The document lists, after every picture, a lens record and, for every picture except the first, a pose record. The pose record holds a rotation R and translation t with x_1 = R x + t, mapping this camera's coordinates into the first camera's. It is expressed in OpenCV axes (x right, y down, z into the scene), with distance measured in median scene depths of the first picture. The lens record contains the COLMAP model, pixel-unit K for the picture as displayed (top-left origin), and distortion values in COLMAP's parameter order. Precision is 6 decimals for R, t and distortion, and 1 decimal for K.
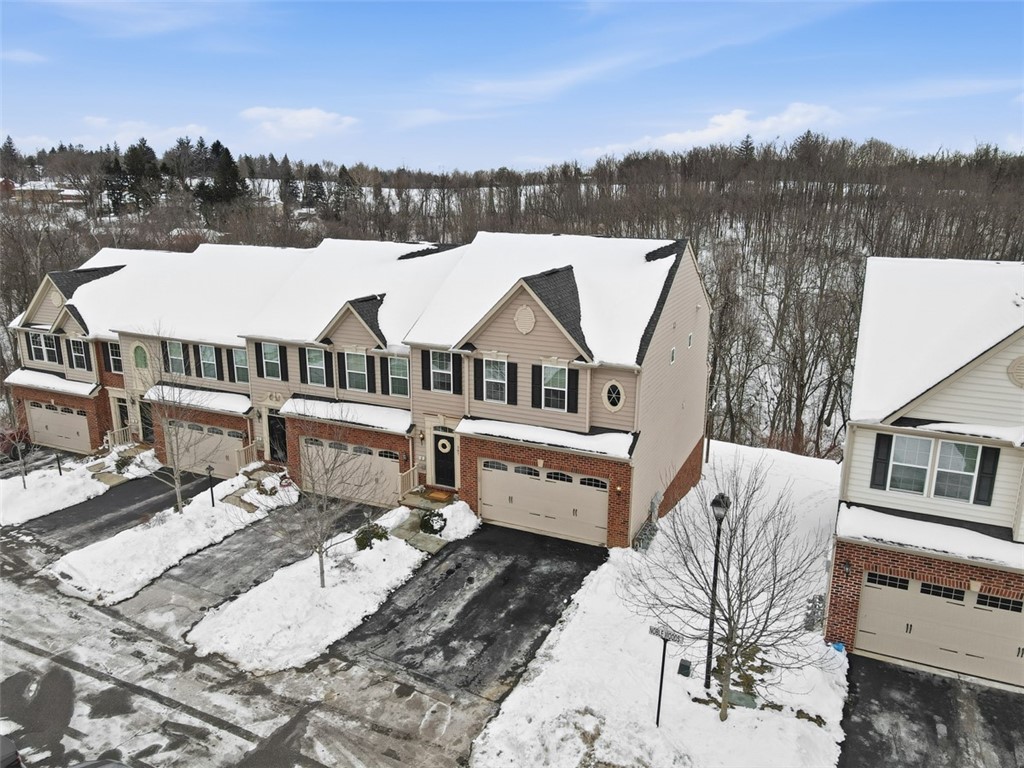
lens RADIAL K [[762.8, 0, 515.1], [0, 762.8, 364.5], [0, 0, 1]] dist [0.002979, 0.006150]
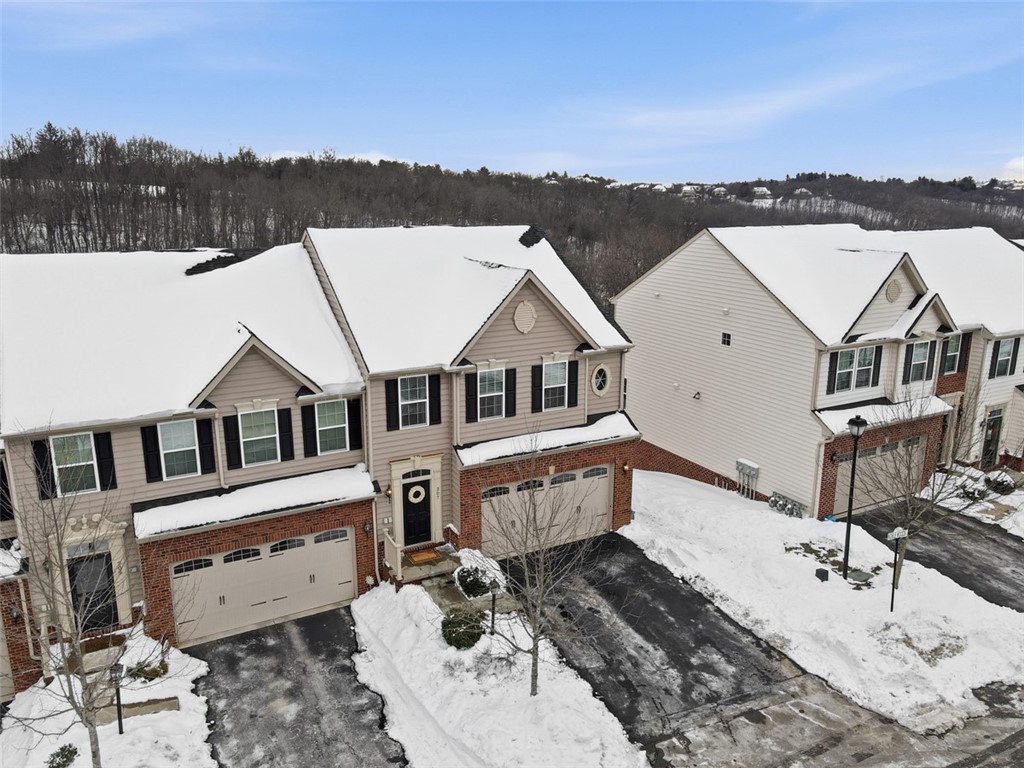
lens RADIAL K [[762.8, 0, 515.1], [0, 762.8, 364.5], [0, 0, 1]] dist [0.002979, 0.006150]
pose [[0.601710, -0.176947, 0.778868, -0.685802], [0.190329, 0.978825, 0.075337, -0.072519], [-0.775706, 0.102911, 0.622647, 0.449469]]
